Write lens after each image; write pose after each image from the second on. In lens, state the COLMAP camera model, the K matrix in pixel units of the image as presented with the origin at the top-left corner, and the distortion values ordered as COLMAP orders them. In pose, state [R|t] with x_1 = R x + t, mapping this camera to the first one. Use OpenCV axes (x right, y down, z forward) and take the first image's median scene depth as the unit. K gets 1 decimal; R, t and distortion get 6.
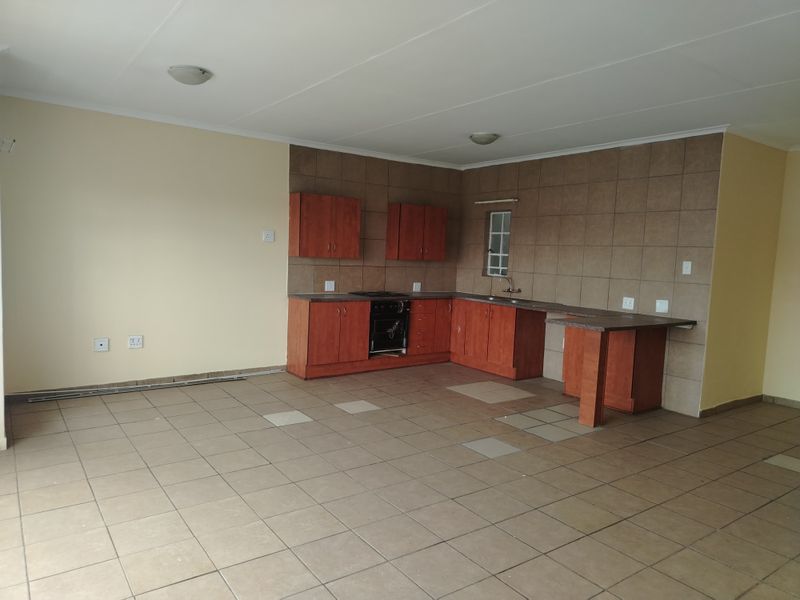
lens RADIAL K [[552.1, 0, 398.4], [0, 552.1, 297.1], [0, 0, 1]] dist [0.090666, -0.102924]
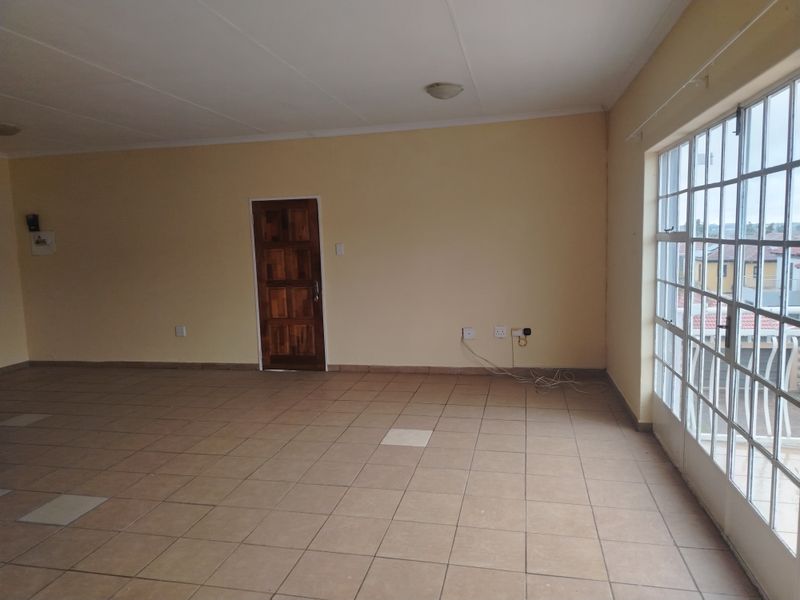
lens RADIAL K [[552.1, 0, 398.4], [0, 552.1, 297.1], [0, 0, 1]] dist [0.090666, -0.102924]
pose [[-0.658145, -0.092385, 0.747202, -0.446185], [0.072560, 0.980040, 0.185085, -0.078996], [-0.749387, 0.176030, -0.638305, 0.728290]]
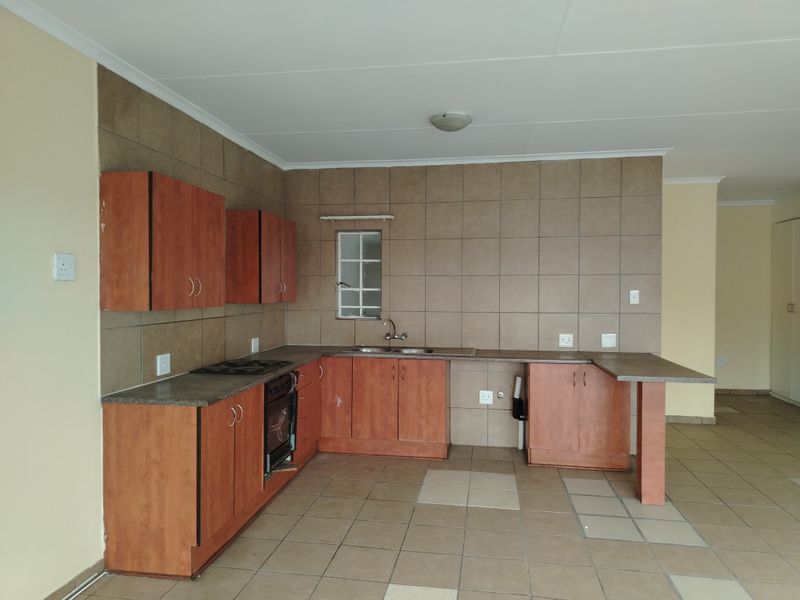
lens RADIAL K [[552.1, 0, 398.4], [0, 552.1, 297.1], [0, 0, 1]] dist [0.090666, -0.102924]
pose [[0.710637, -0.047678, 0.701941, -0.345536], [0.084377, 0.996276, -0.017752, -0.056918], [-0.698480, 0.071843, 0.712014, 0.512402]]
